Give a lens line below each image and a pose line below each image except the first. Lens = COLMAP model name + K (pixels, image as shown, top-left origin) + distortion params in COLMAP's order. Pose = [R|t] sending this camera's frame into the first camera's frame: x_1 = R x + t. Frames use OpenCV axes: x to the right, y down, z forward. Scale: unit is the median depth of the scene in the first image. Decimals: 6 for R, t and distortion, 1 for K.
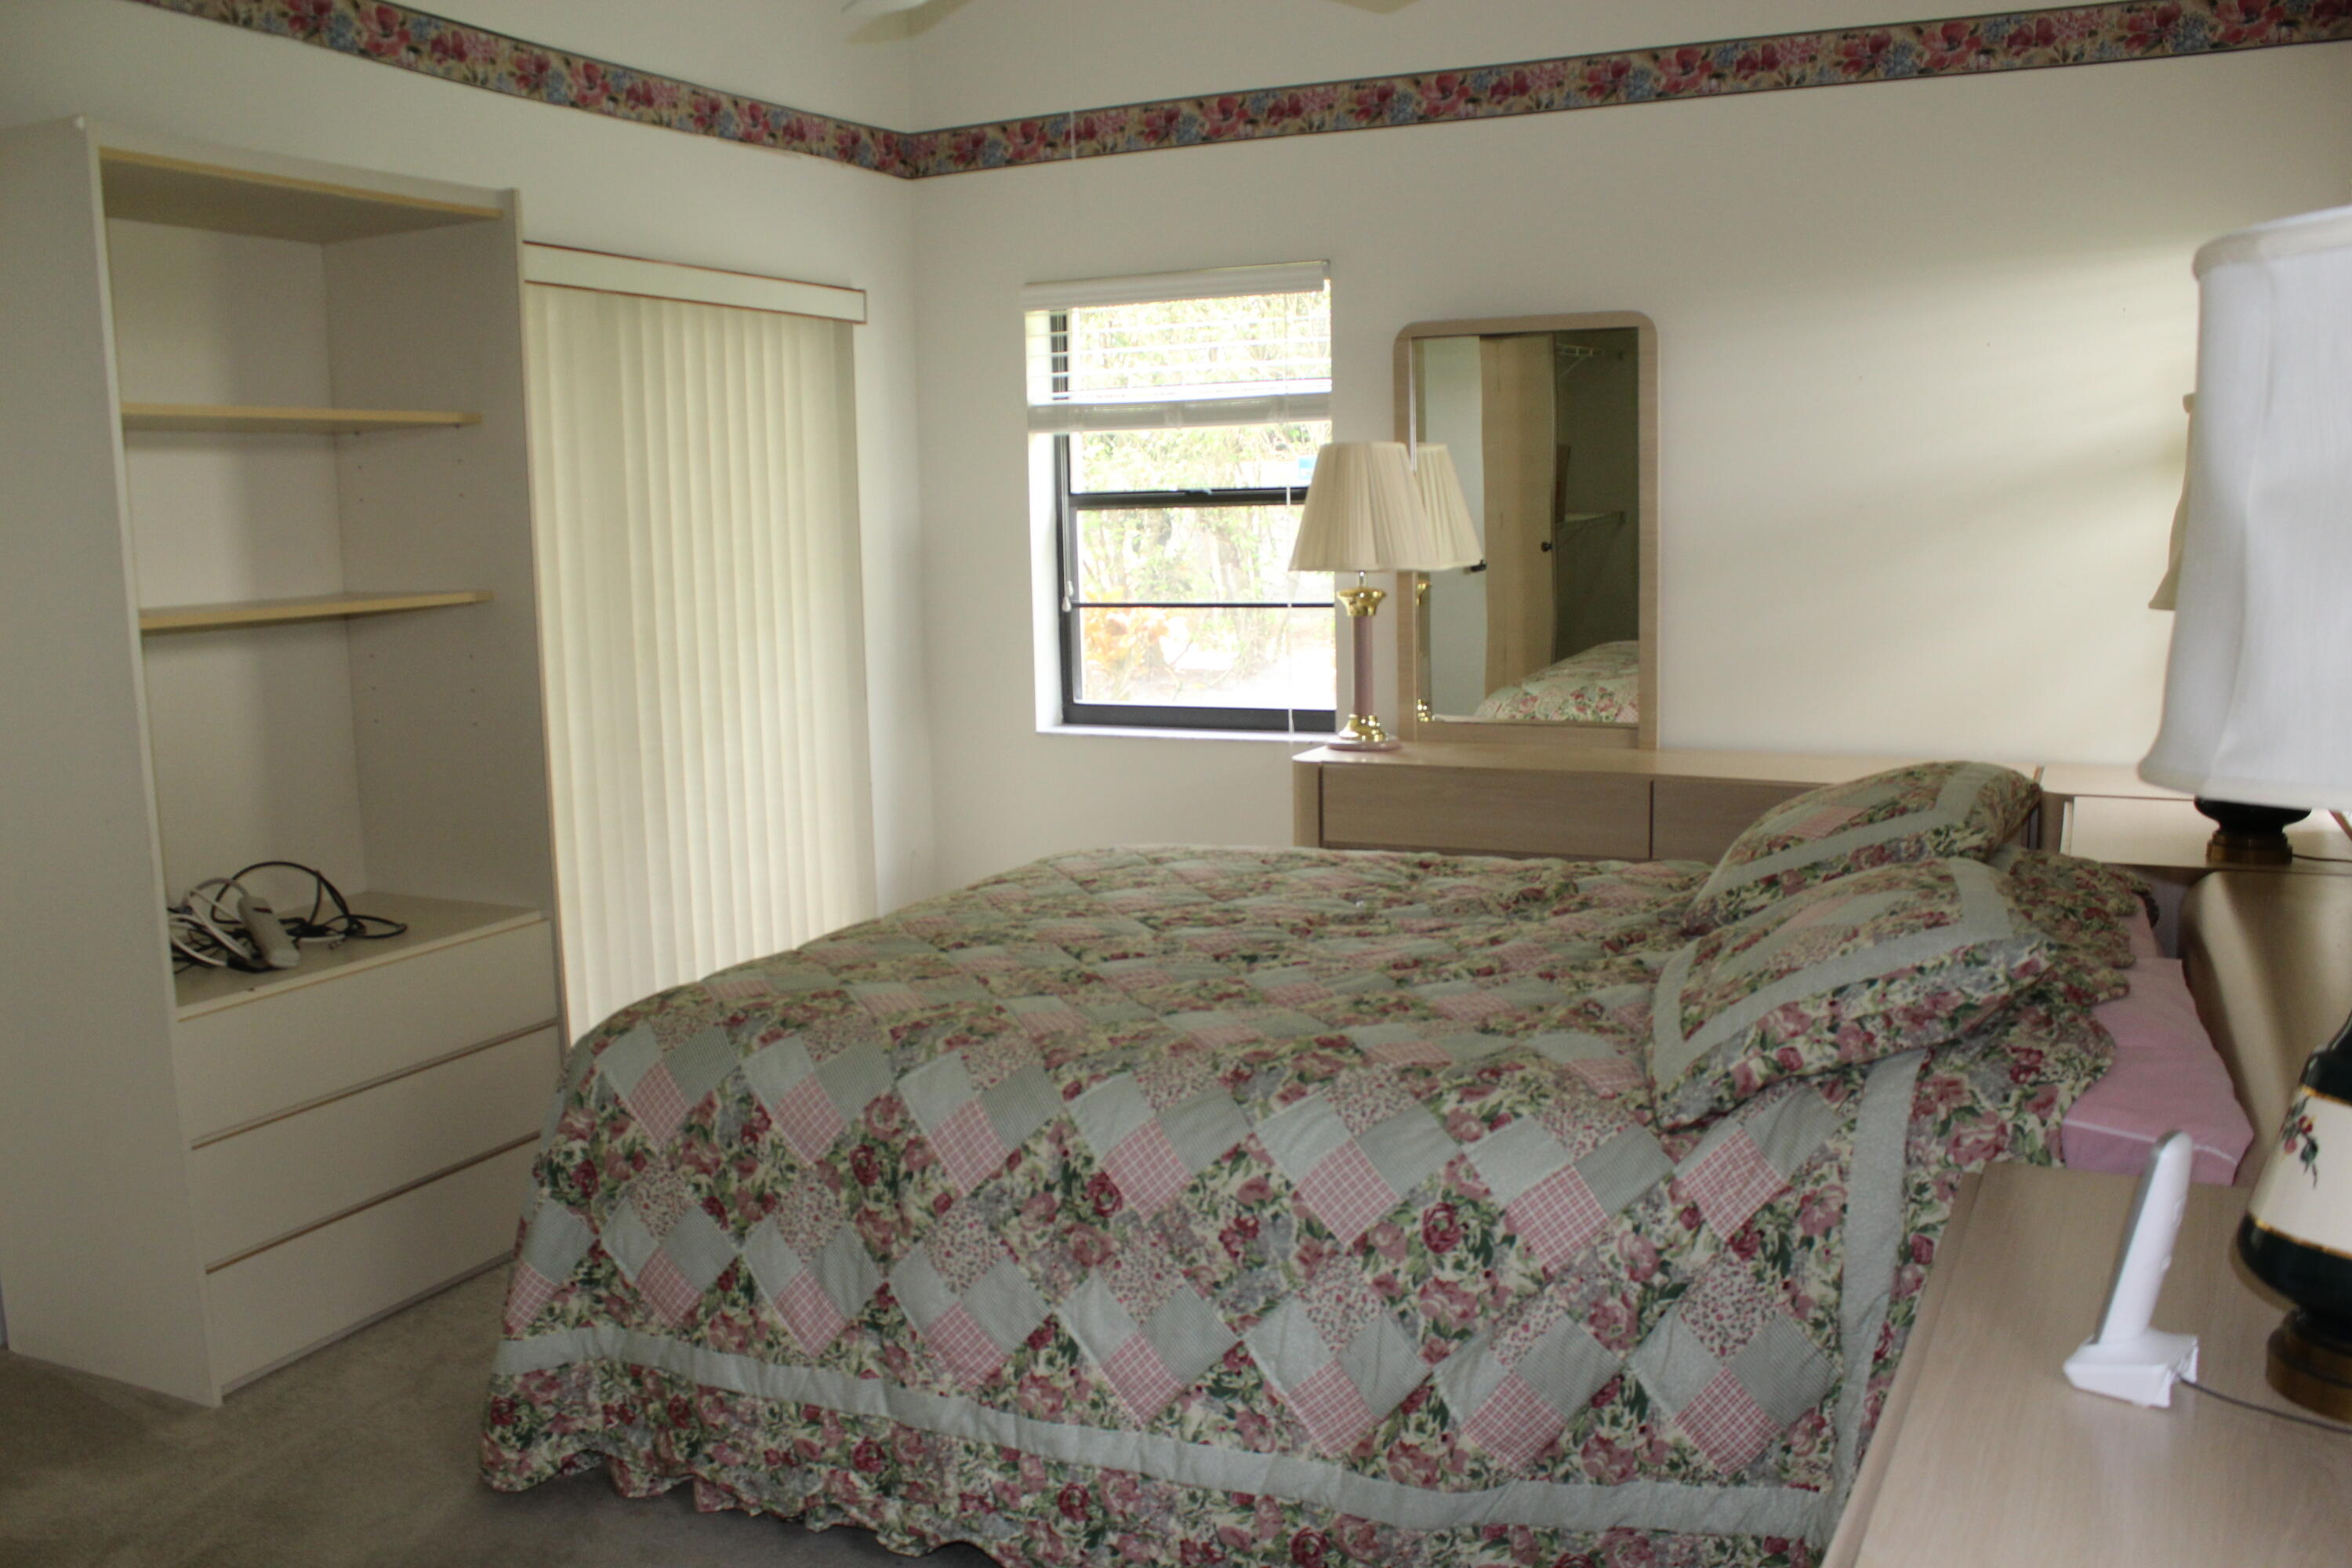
lens RADIAL K [[1986.1, 0, 1176.0], [0, 1986.1, 784.0], [0, 0, 1]] dist [-0.164921, 0.154961]
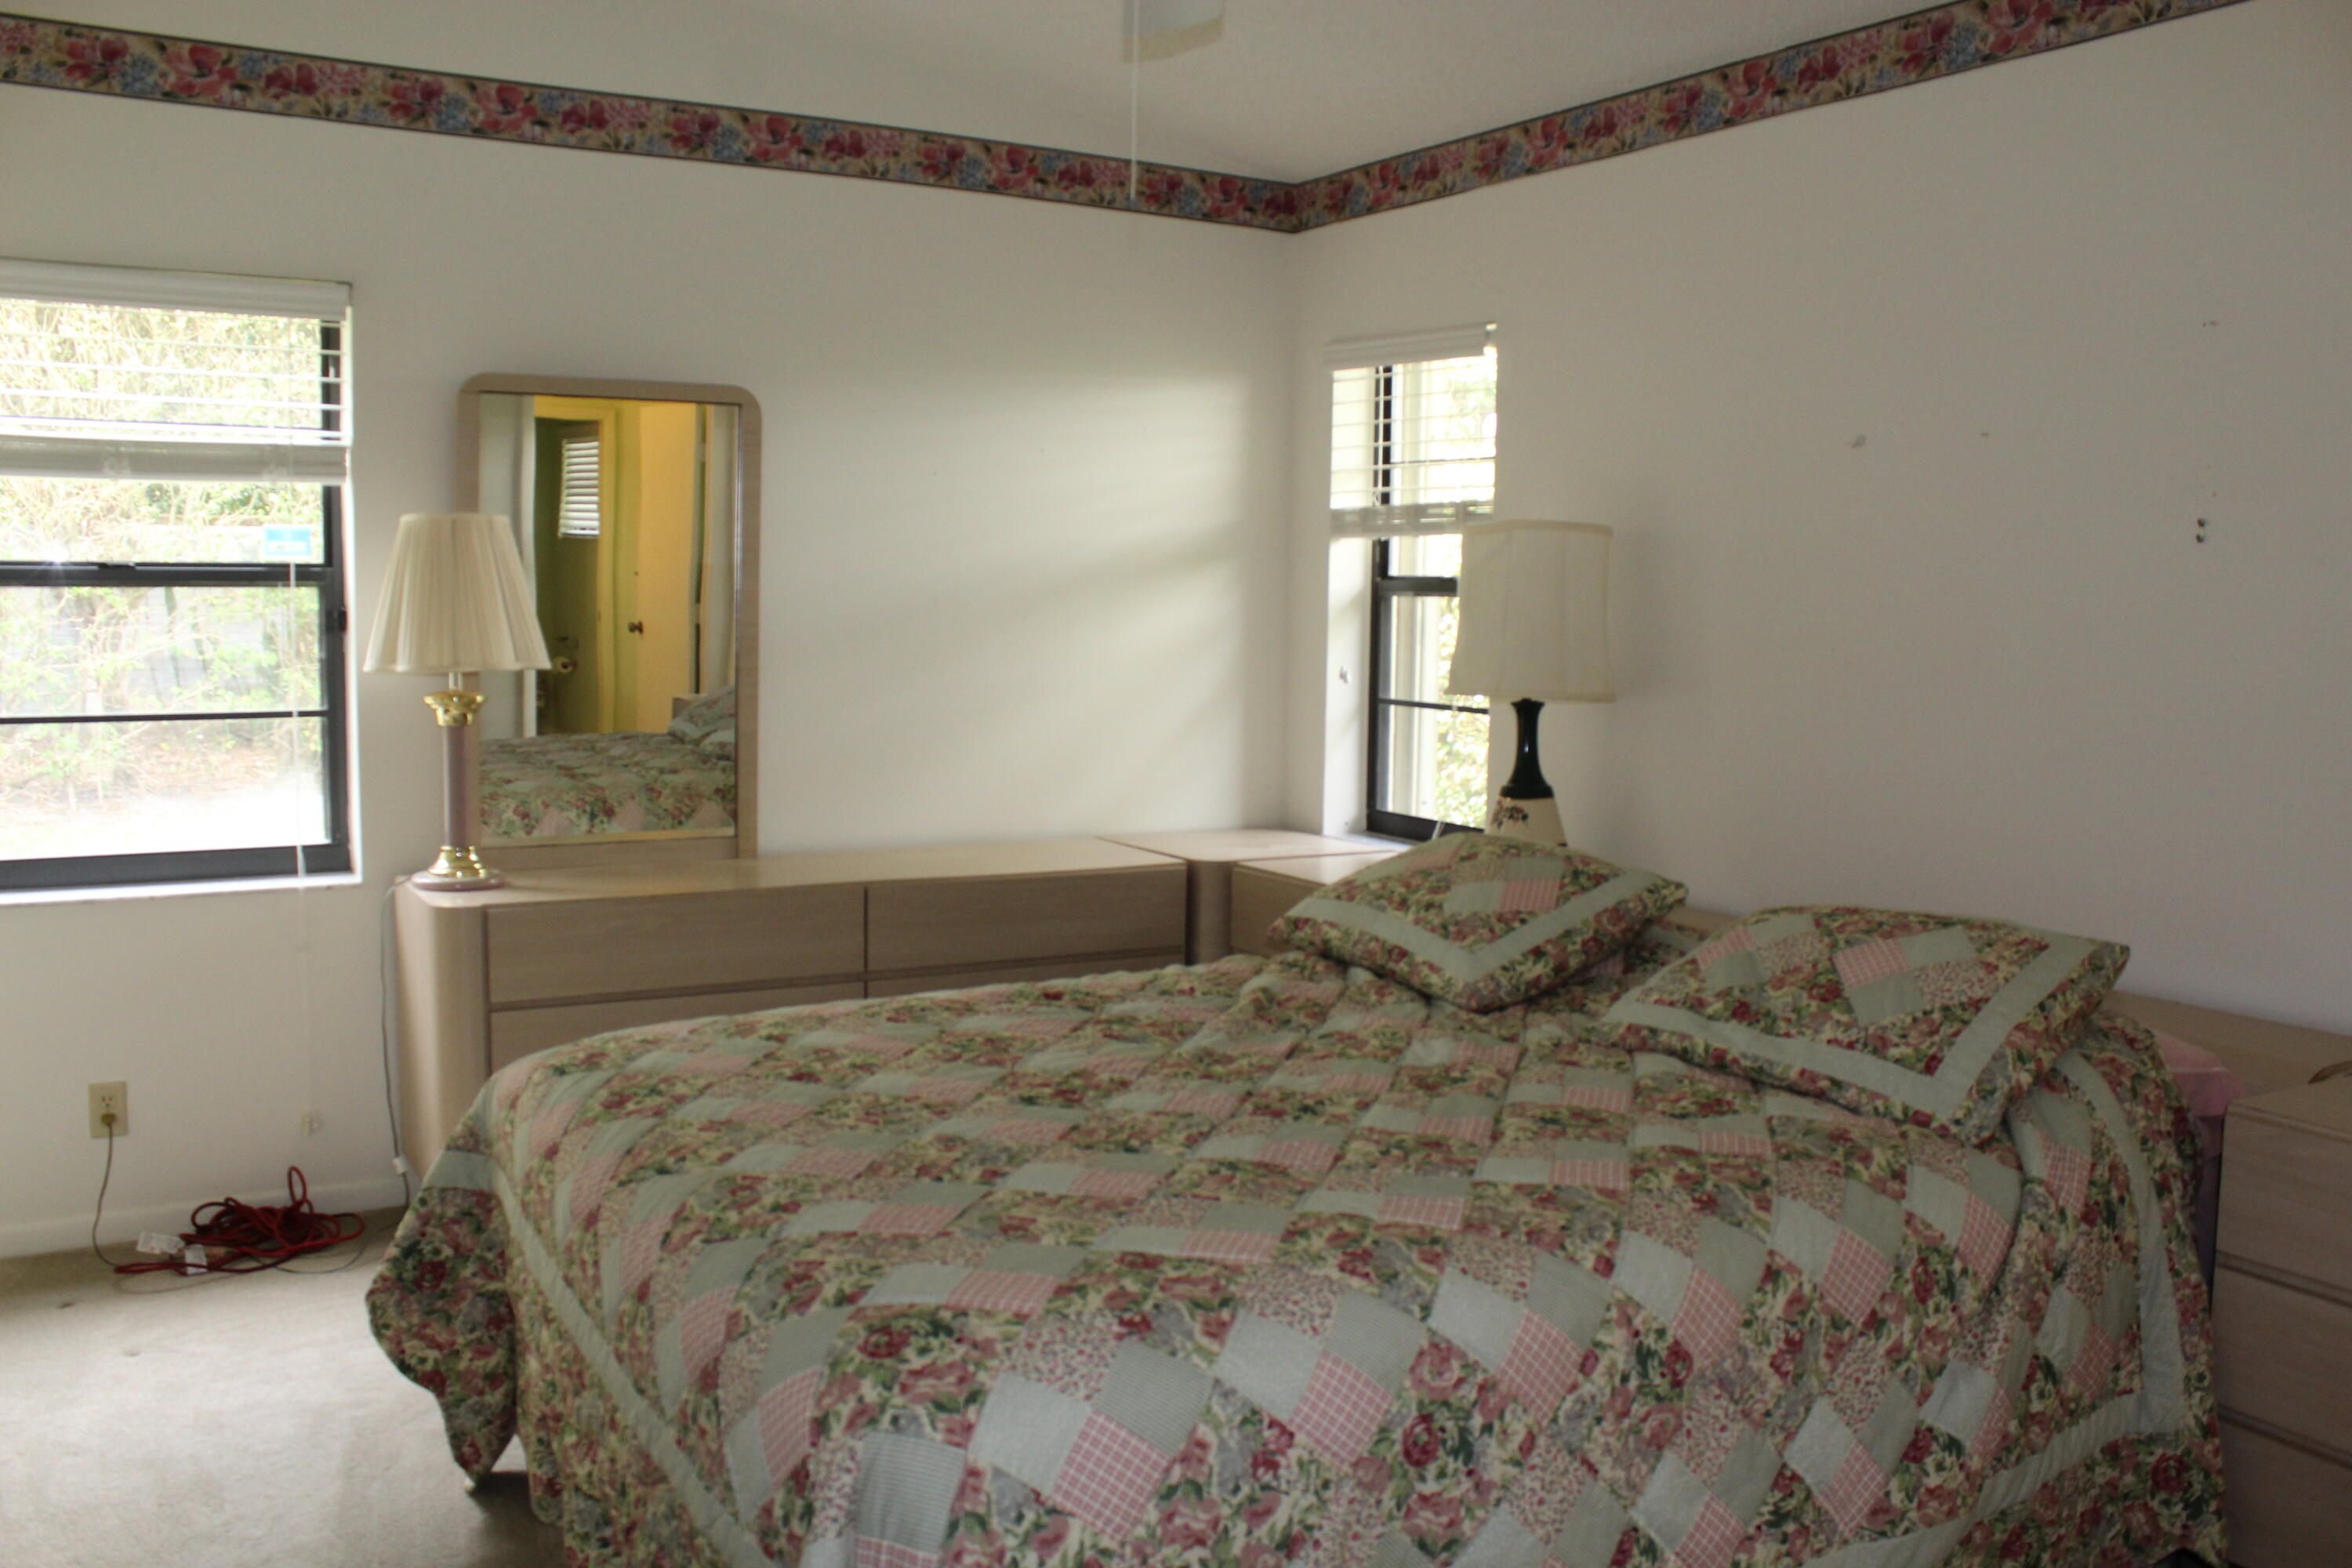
lens RADIAL K [[1986.1, 0, 1176.0], [0, 1986.1, 784.0], [0, 0, 1]] dist [-0.164921, 0.154961]
pose [[0.551899, -0.050908, 0.832355, -0.883800], [0.087025, 0.996201, 0.003226, -0.080274], [-0.829357, 0.070656, 0.554233, 0.664812]]
